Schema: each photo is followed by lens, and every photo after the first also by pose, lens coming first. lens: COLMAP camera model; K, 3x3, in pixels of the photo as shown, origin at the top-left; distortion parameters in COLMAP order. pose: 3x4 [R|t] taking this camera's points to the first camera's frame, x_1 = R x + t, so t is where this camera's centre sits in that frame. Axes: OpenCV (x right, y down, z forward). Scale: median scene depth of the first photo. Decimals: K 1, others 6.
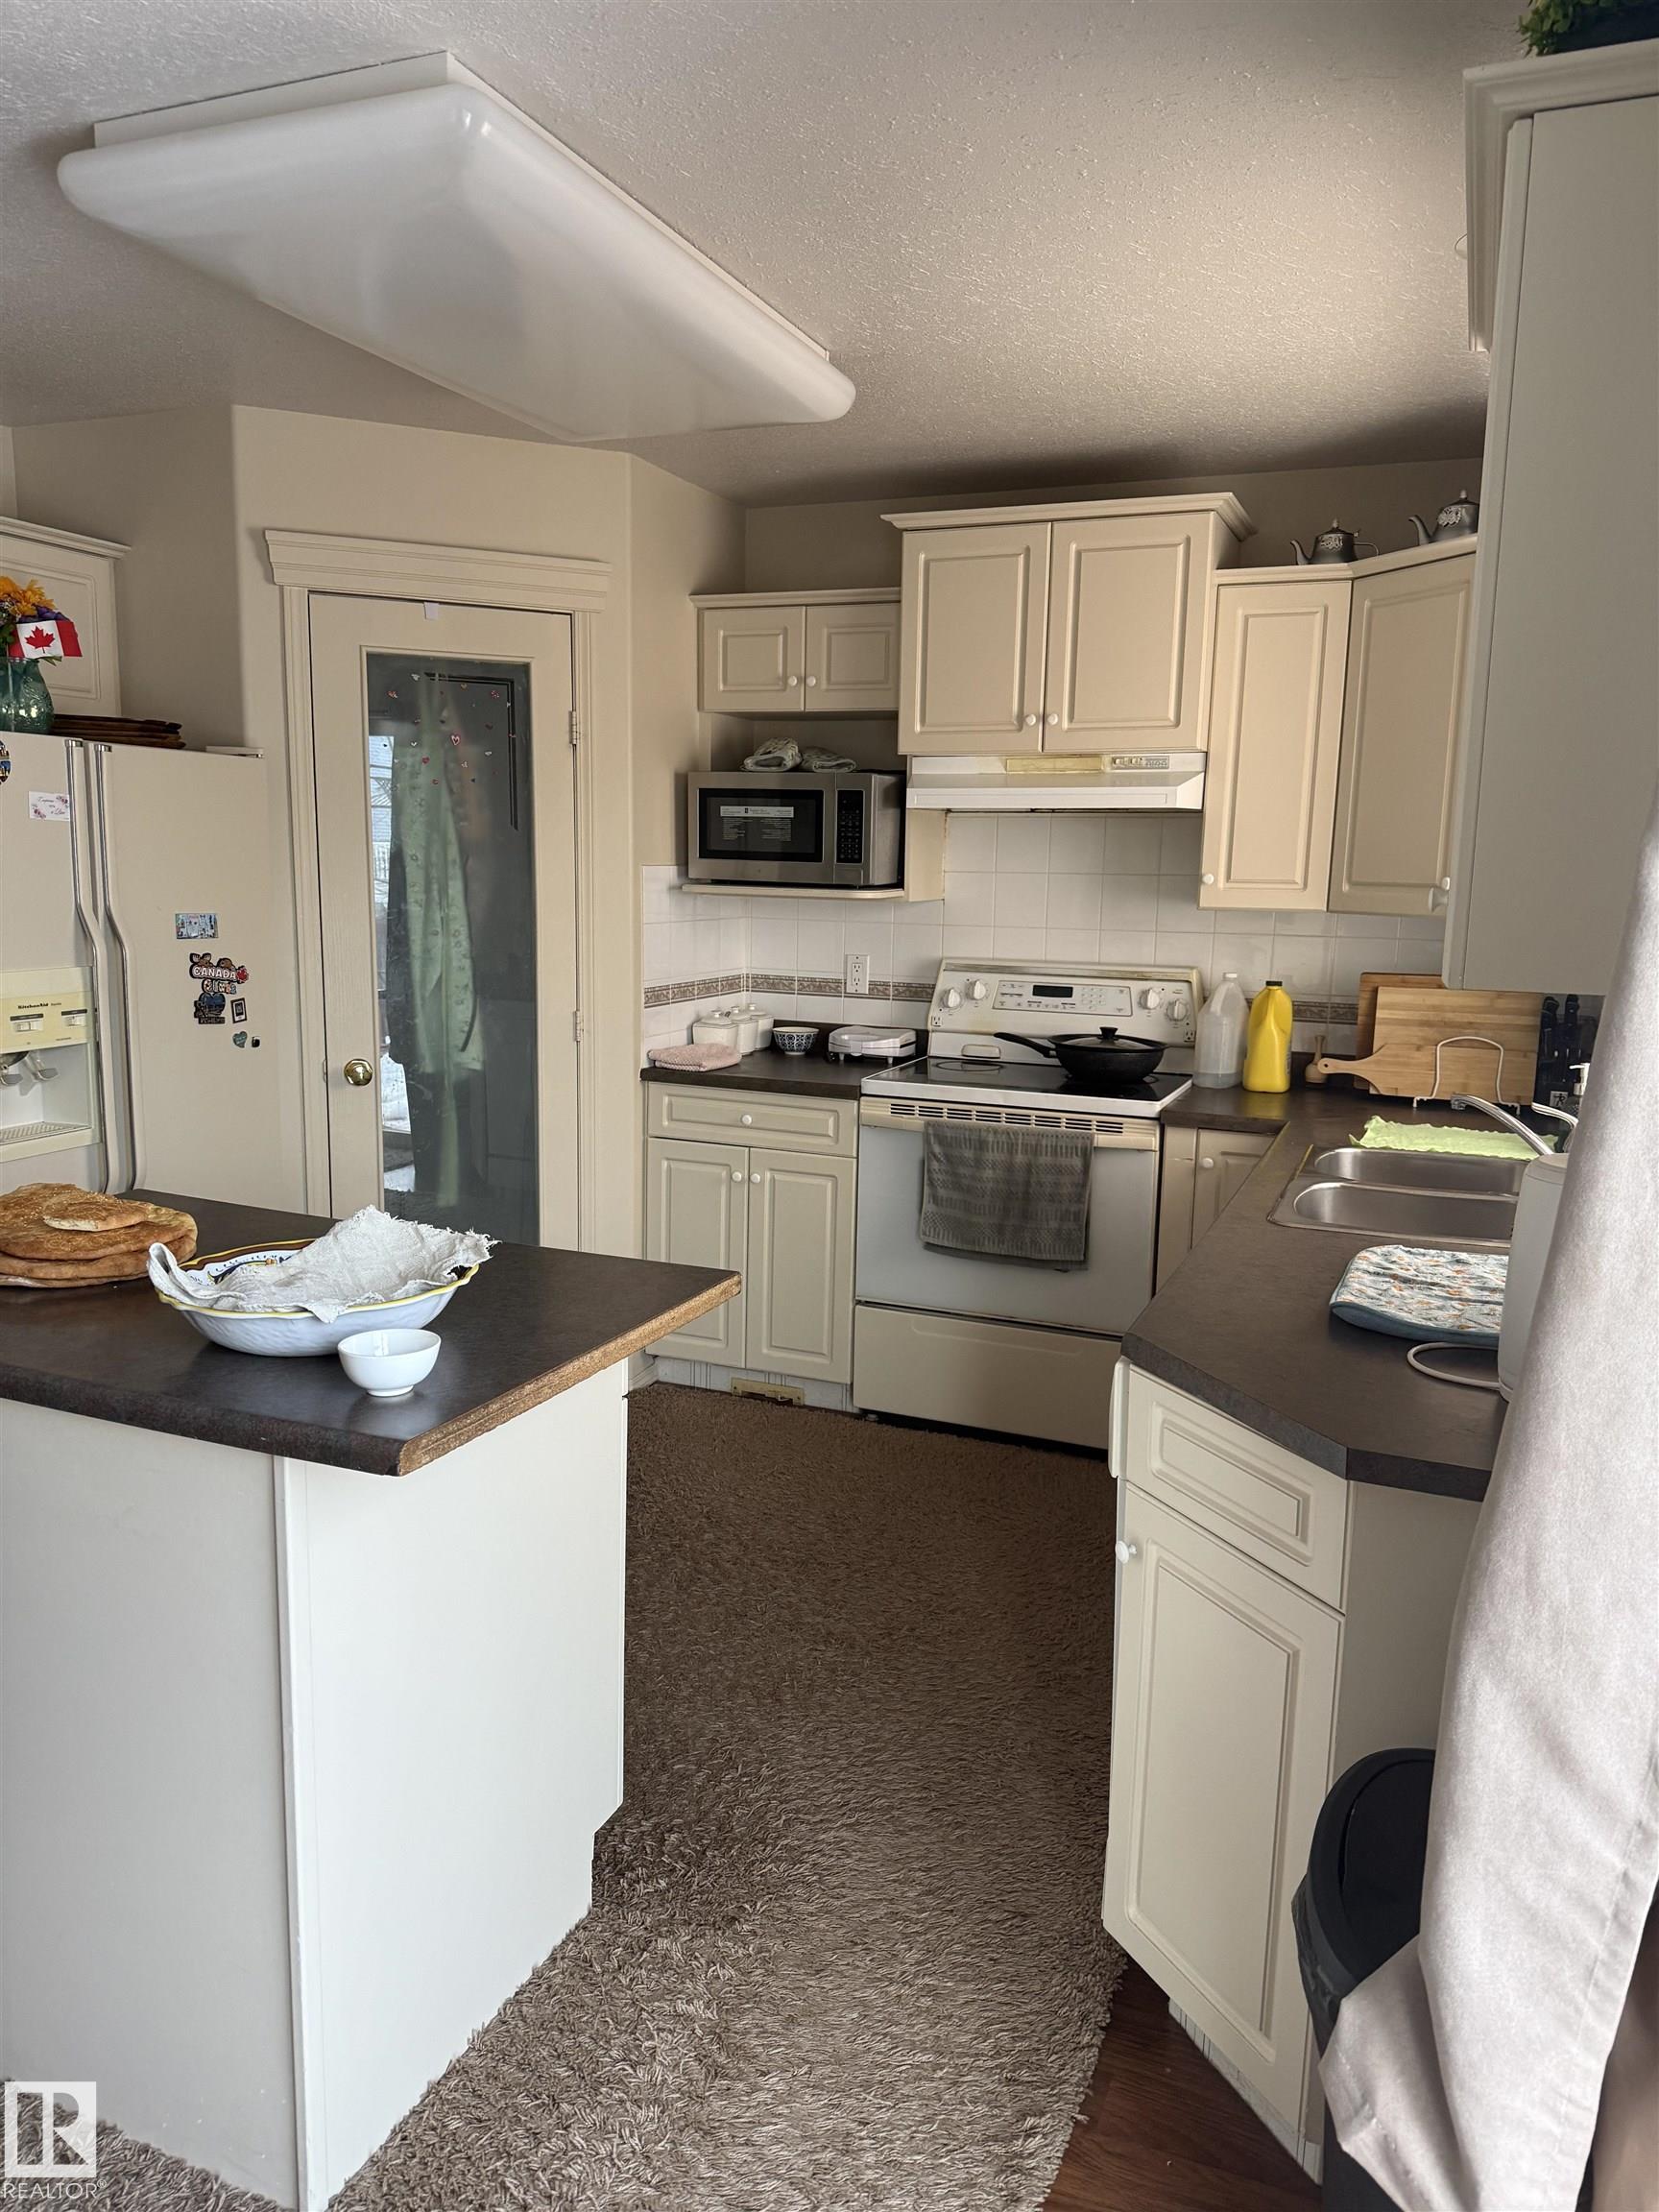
lens RADIAL K [[1550.8, 0, 839.1], [0, 1550.8, 1123.6], [0, 0, 1]] dist [0.067636, -0.051007]
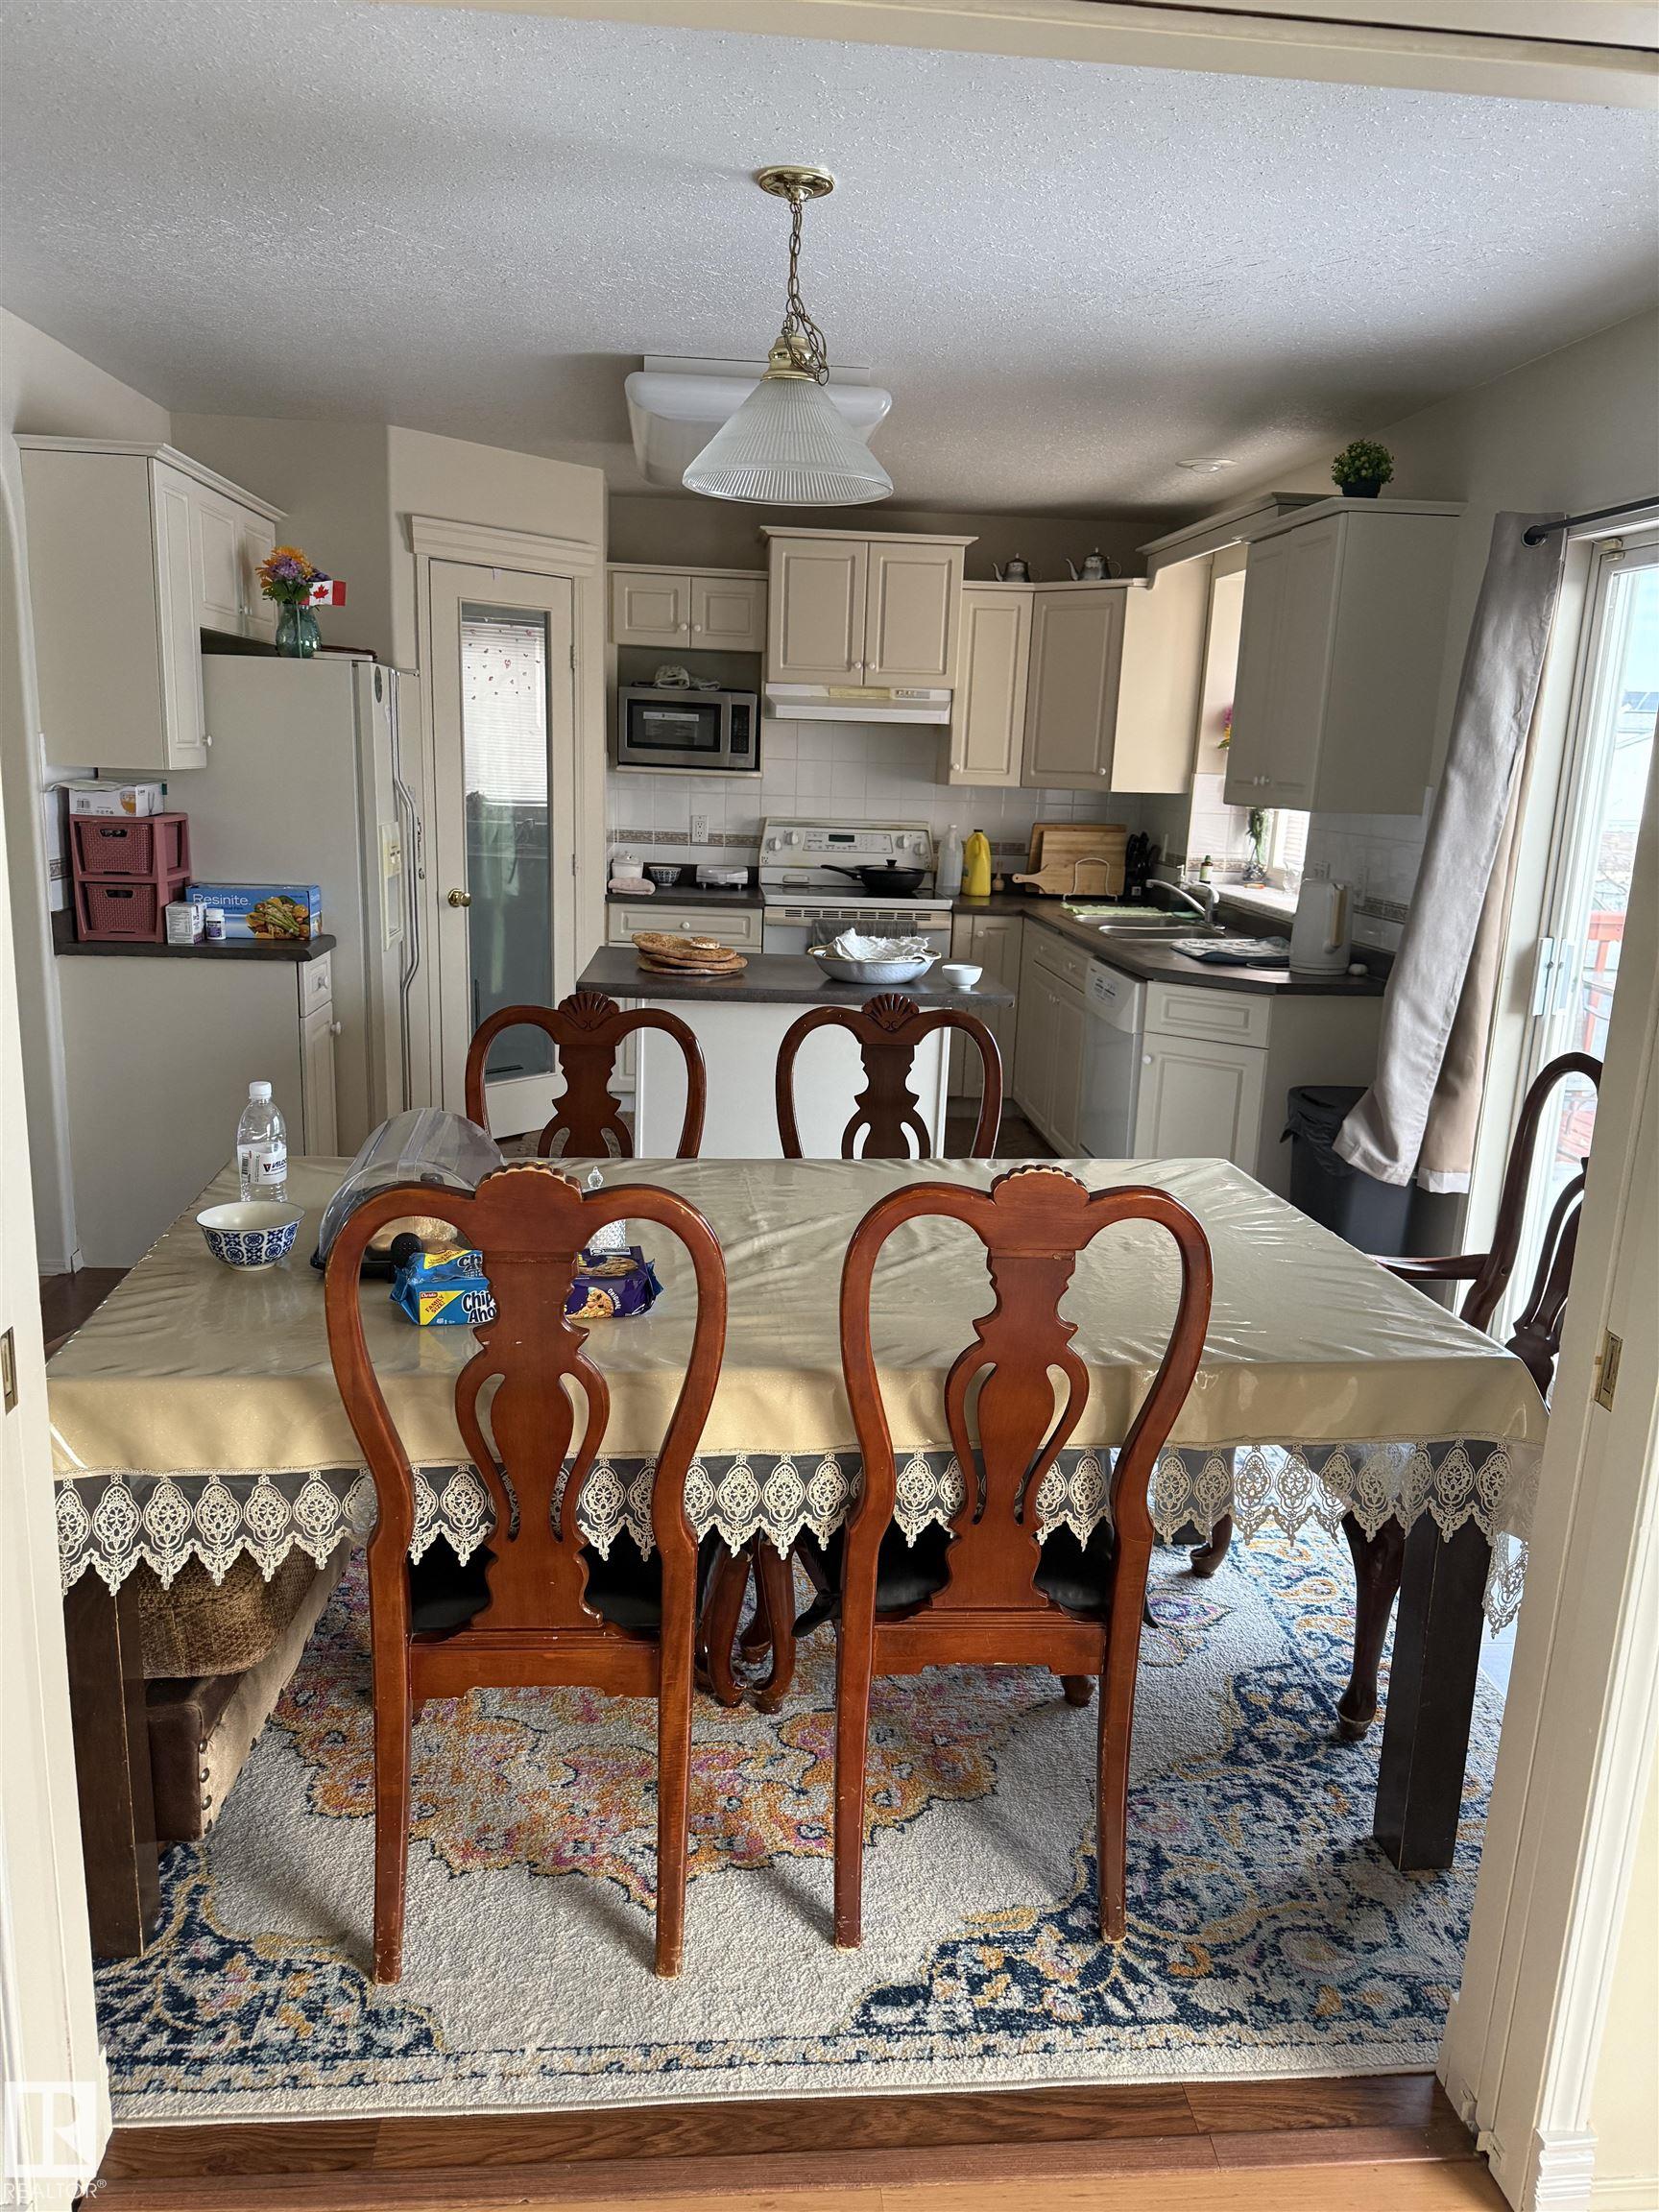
lens RADIAL K [[1550.8, 0, 839.1], [0, 1550.8, 1123.6], [0, 0, 1]] dist [0.067636, -0.051007]
pose [[0.887257, -0.095518, 0.451277, -0.658932], [0.060899, 0.994018, 0.090661, 0.064188], [-0.457237, -0.052957, 0.887767, -0.443161]]
